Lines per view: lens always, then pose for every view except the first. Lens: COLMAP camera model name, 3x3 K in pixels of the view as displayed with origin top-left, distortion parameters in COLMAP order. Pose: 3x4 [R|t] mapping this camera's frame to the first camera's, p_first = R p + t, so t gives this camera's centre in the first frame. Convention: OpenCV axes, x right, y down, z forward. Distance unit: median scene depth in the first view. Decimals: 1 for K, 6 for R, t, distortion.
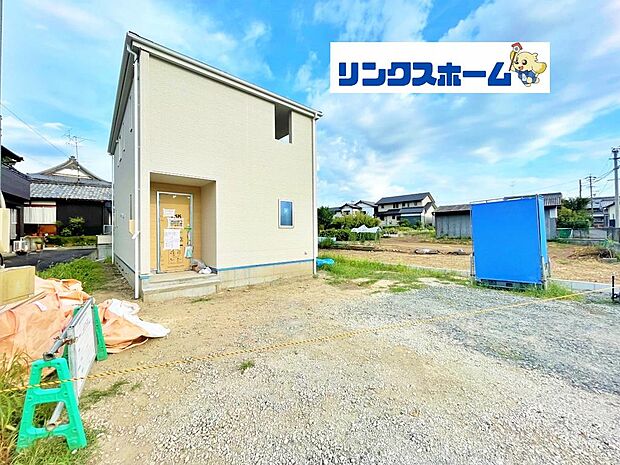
lens RADIAL K [[249.4, 0, 307.3], [0, 249.4, 235.4], [0, 0, 1]] dist [-0.002439, -0.000260]
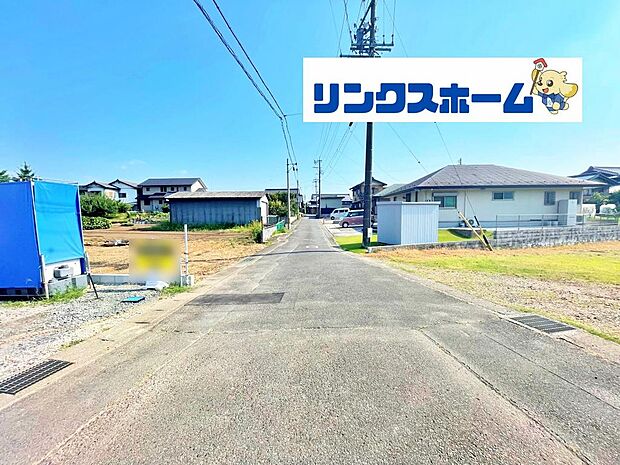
lens RADIAL K [[249.4, 0, 307.5], [0, 249.4, 235.7], [0, 0, 1]] dist [-0.002439, -0.000260]
pose [[0.717635, -0.053576, 0.694355, 0.241996], [0.012632, 0.997874, 0.063940, -0.005022], [-0.696305, -0.037114, 0.716786, -0.046612]]
